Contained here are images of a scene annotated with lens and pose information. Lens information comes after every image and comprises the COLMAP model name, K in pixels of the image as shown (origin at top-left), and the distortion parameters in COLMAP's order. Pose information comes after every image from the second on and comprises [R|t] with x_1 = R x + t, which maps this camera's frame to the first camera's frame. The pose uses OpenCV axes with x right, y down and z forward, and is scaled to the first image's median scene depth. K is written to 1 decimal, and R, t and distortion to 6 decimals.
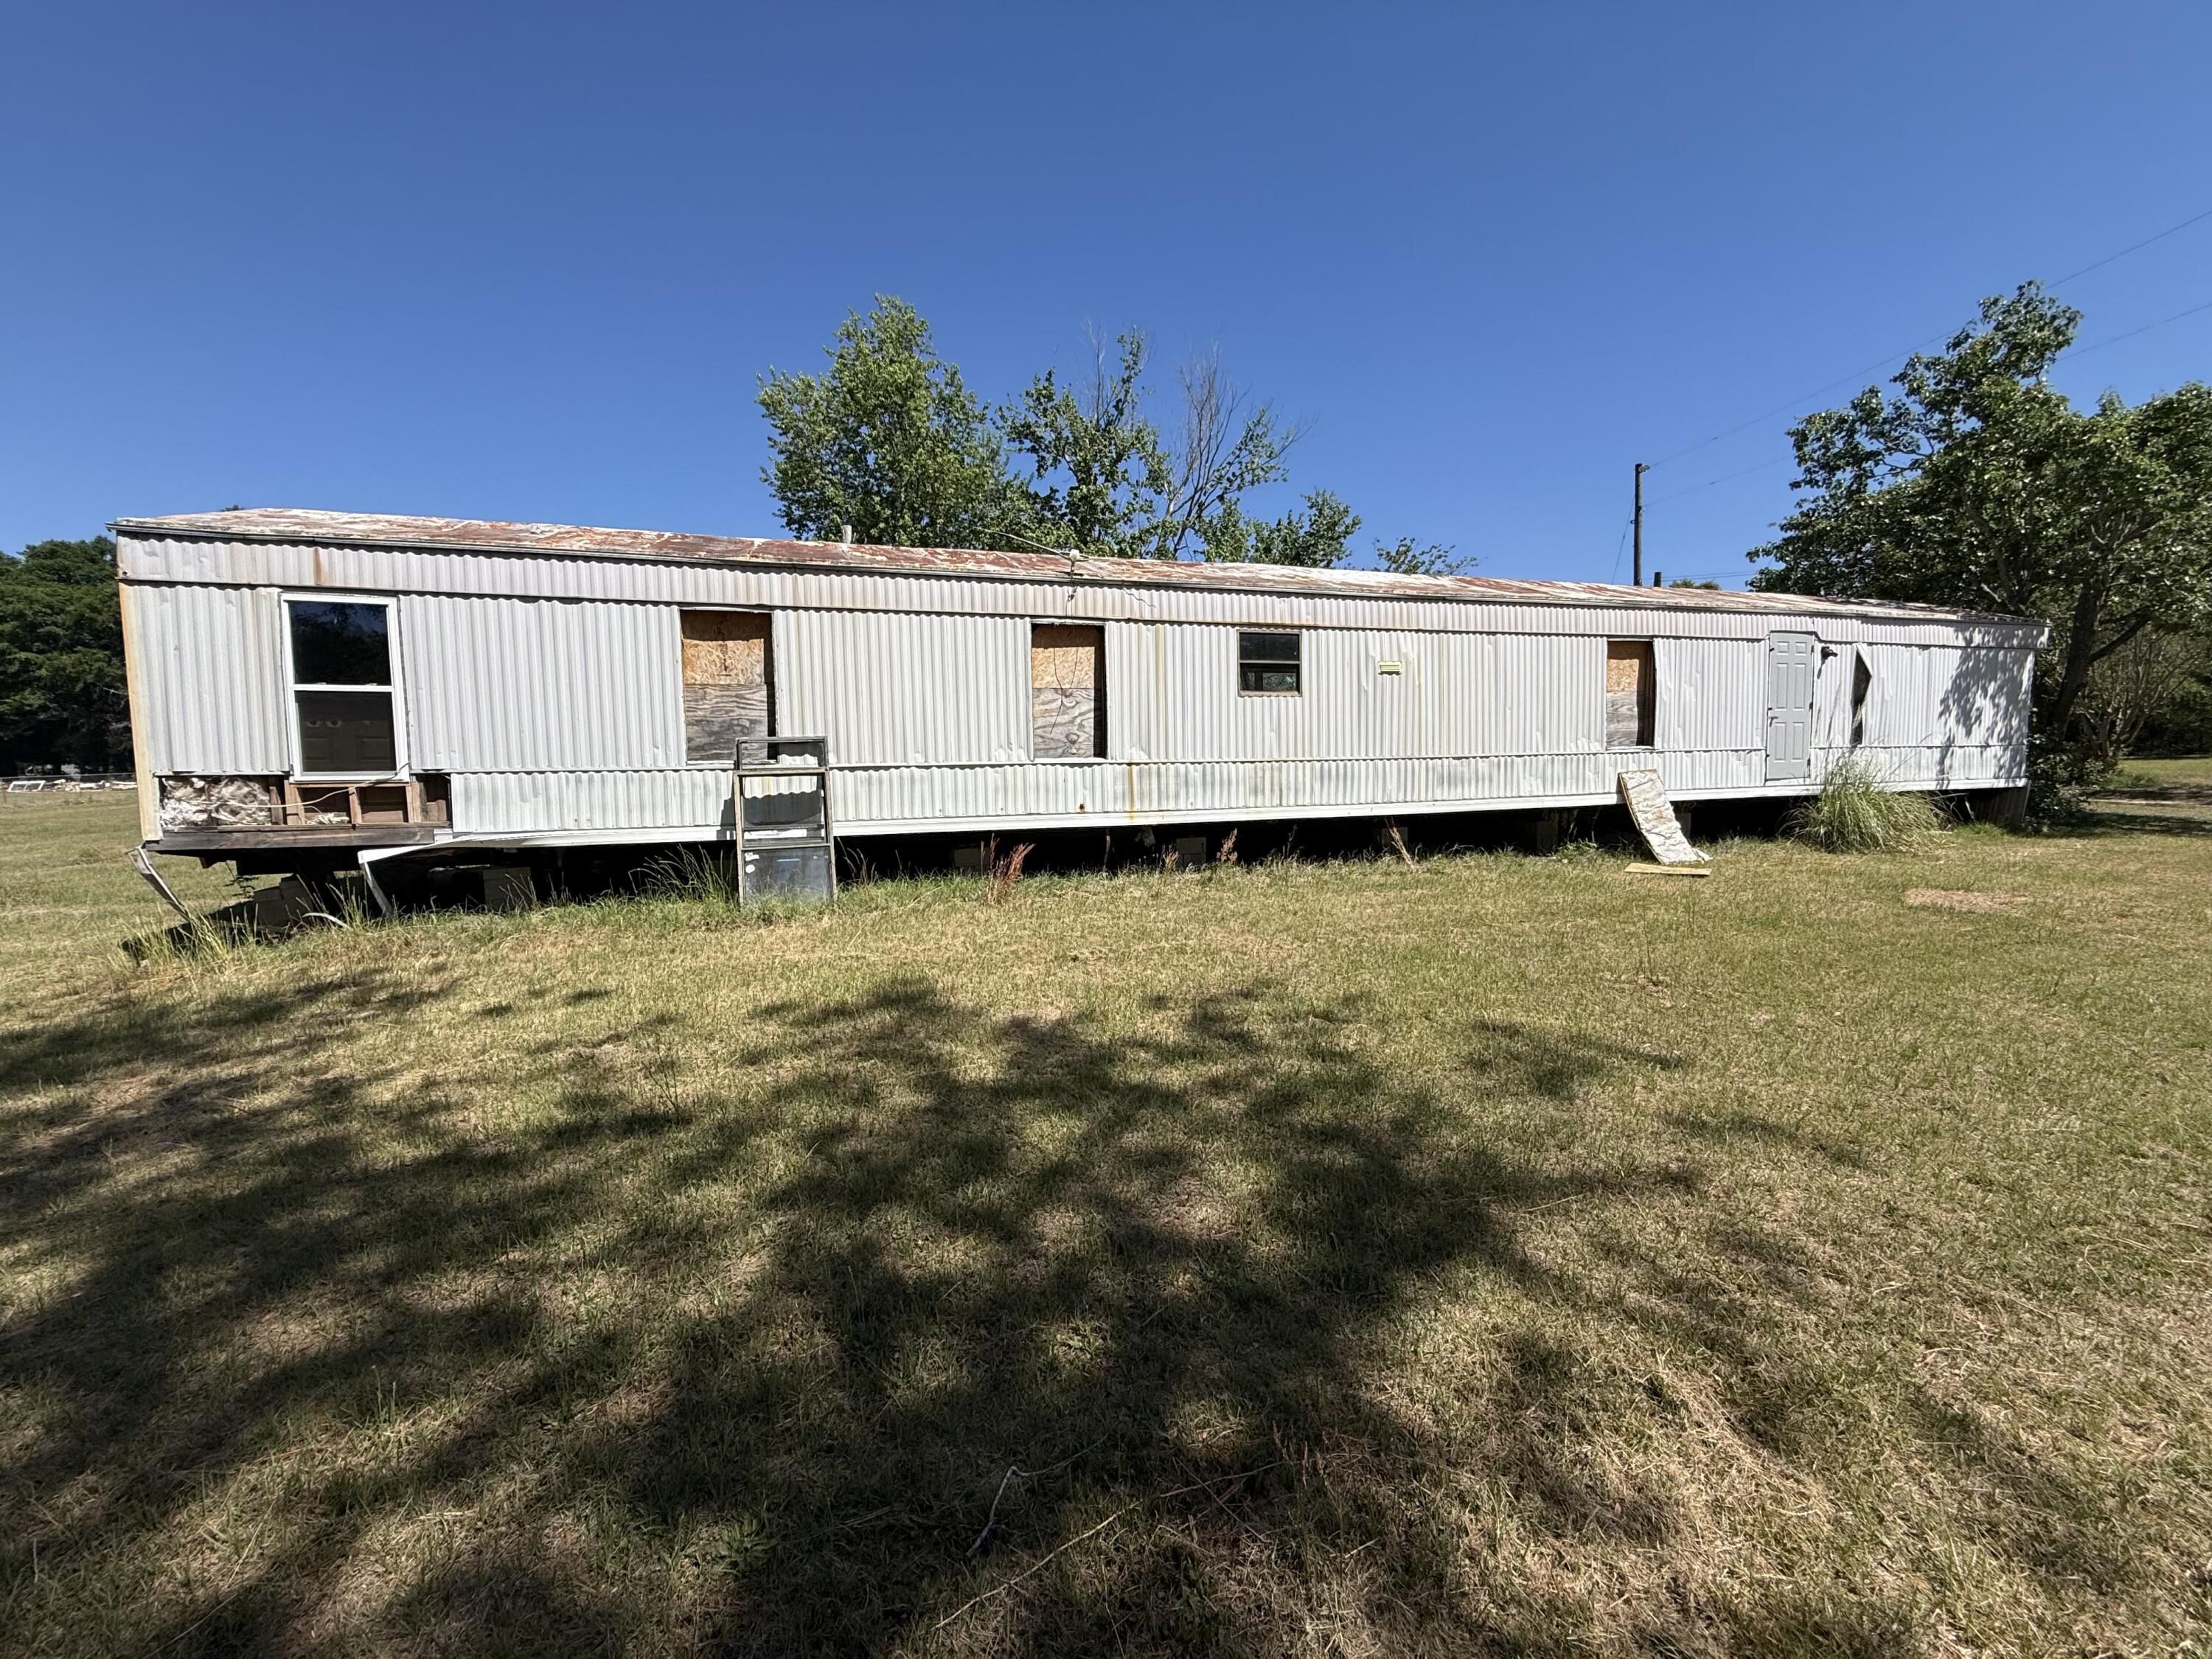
lens RADIAL K [[888.8, 0, 1085.7], [0, 888.8, 827.9], [0, 0, 1]] dist [-0.004258, -0.000040]
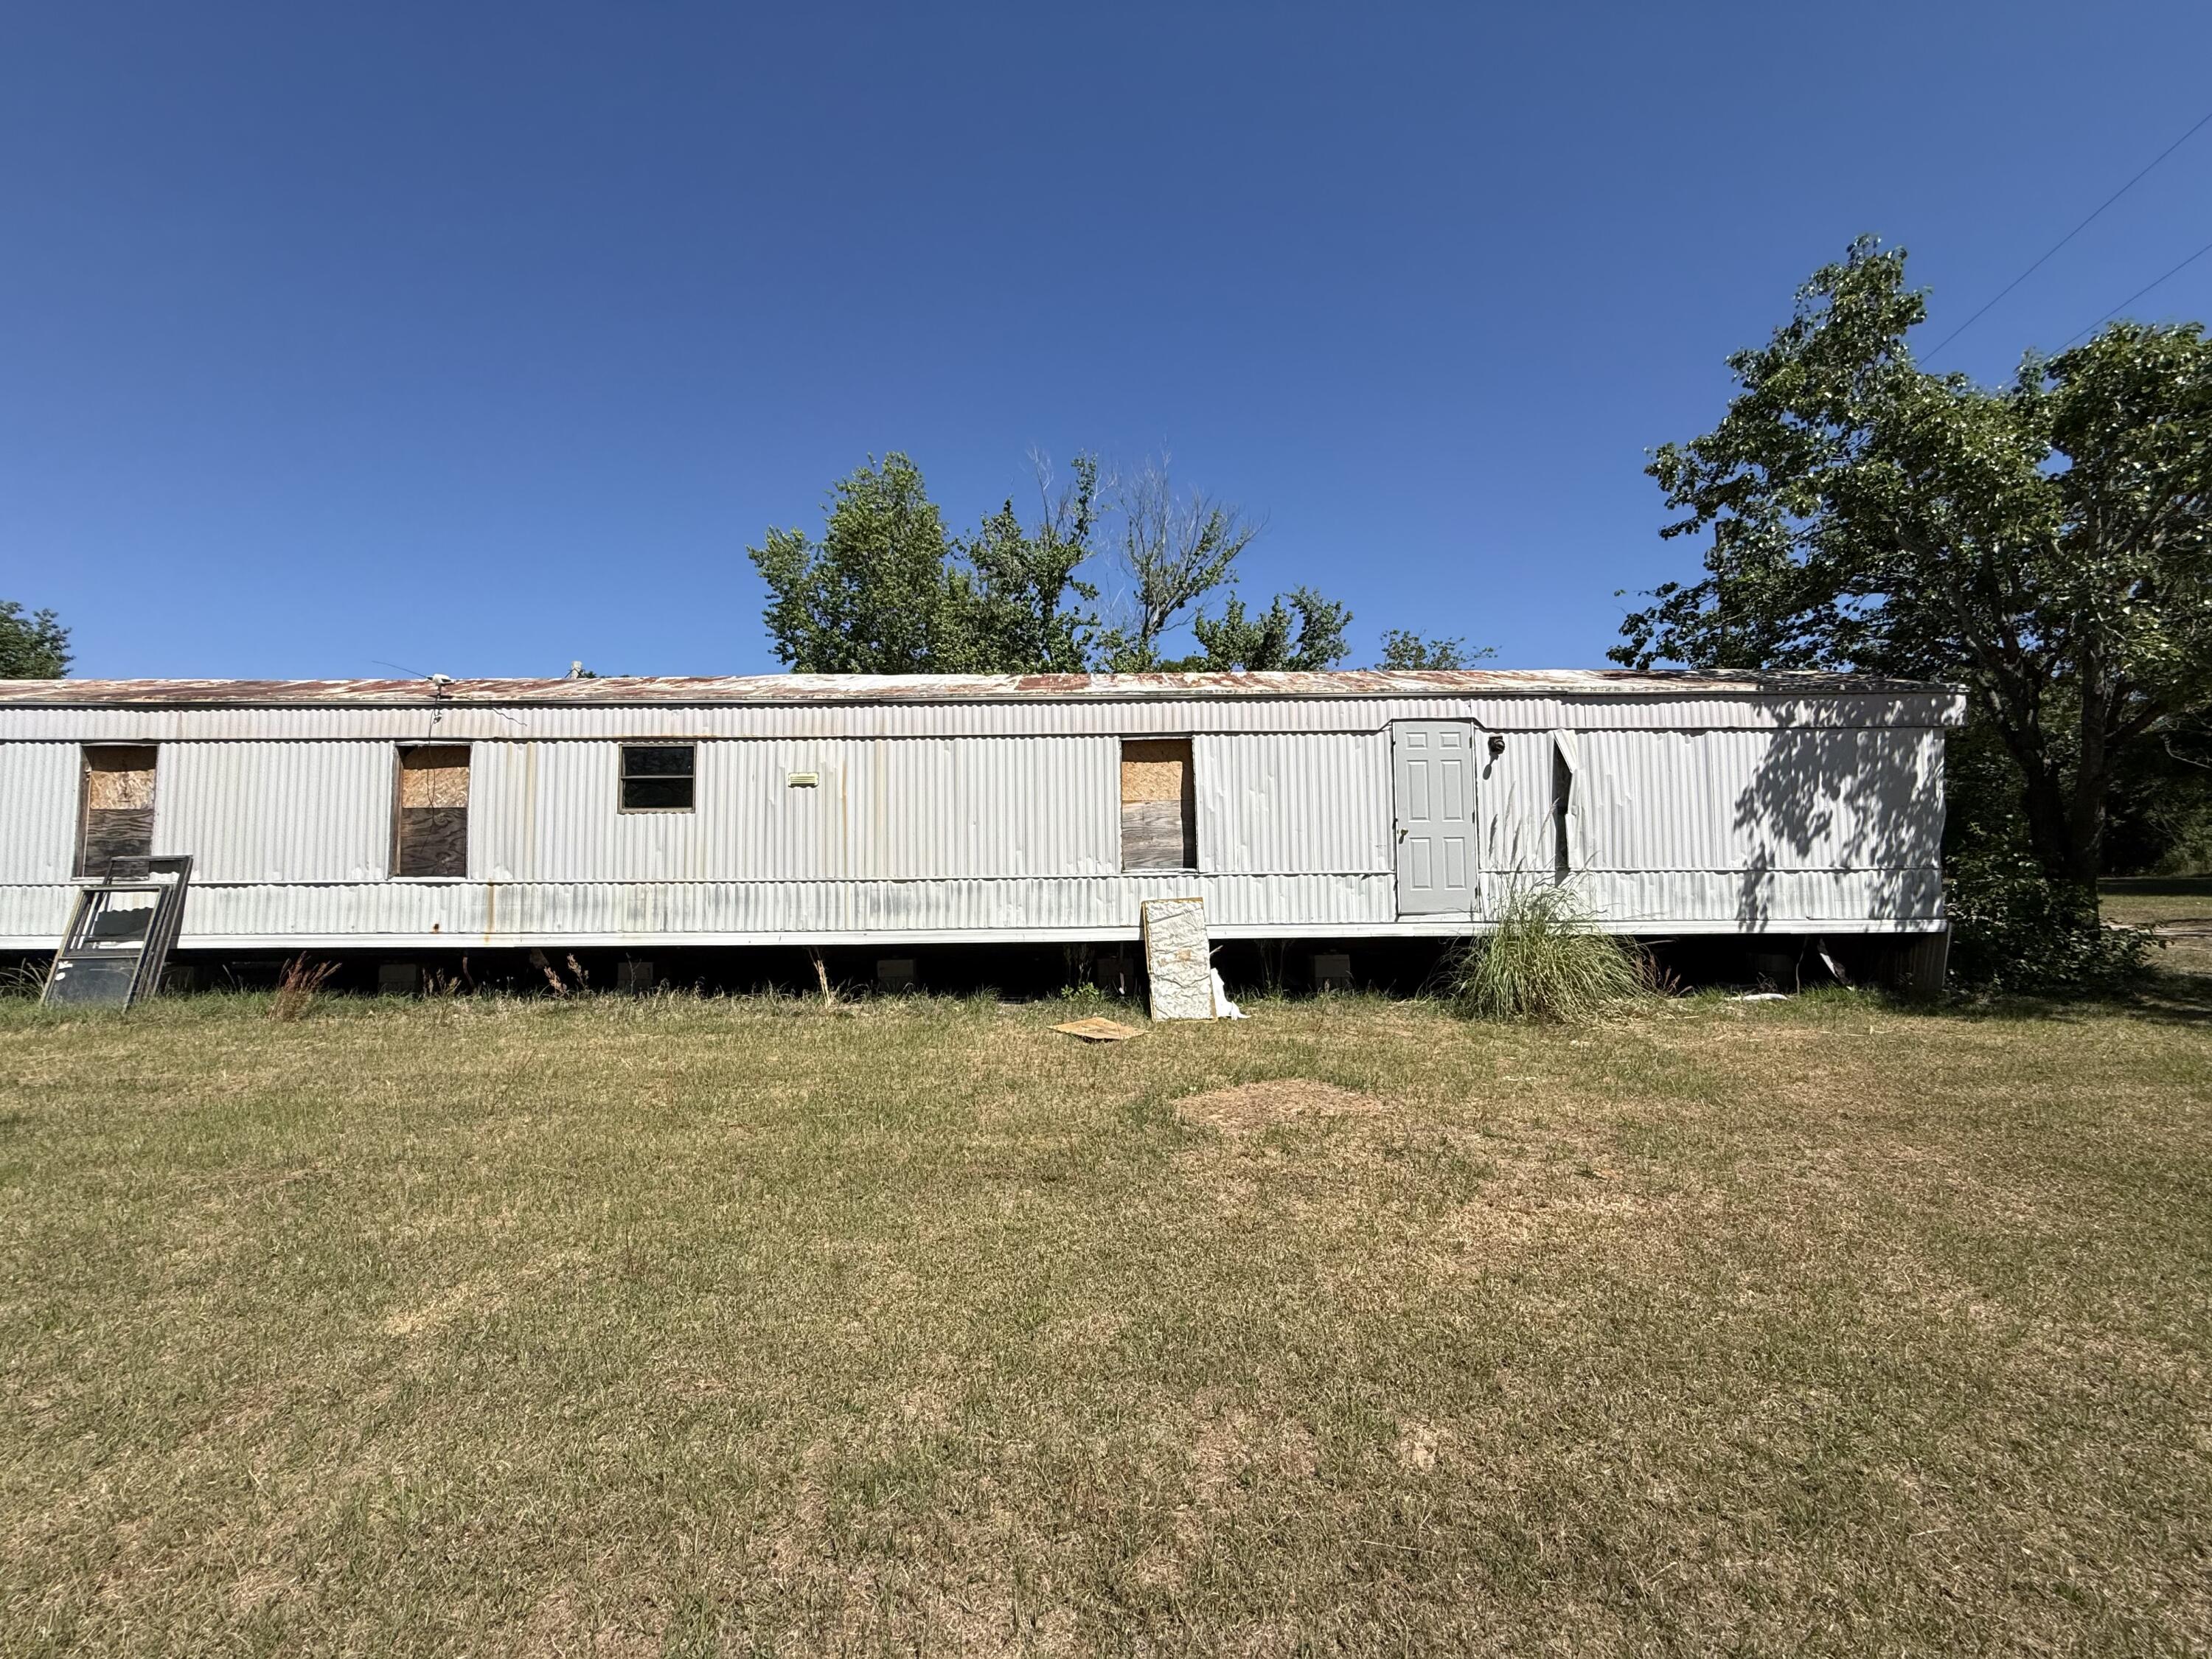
lens RADIAL K [[888.8, 0, 1091.2], [0, 888.8, 814.9], [0, 0, 1]] dist [-0.004258, -0.000040]
pose [[0.954761, -0.012023, -0.297132, 0.877311], [-0.030812, 0.989805, -0.139059, -0.028974], [0.295774, 0.141924, 0.944656, 0.242385]]
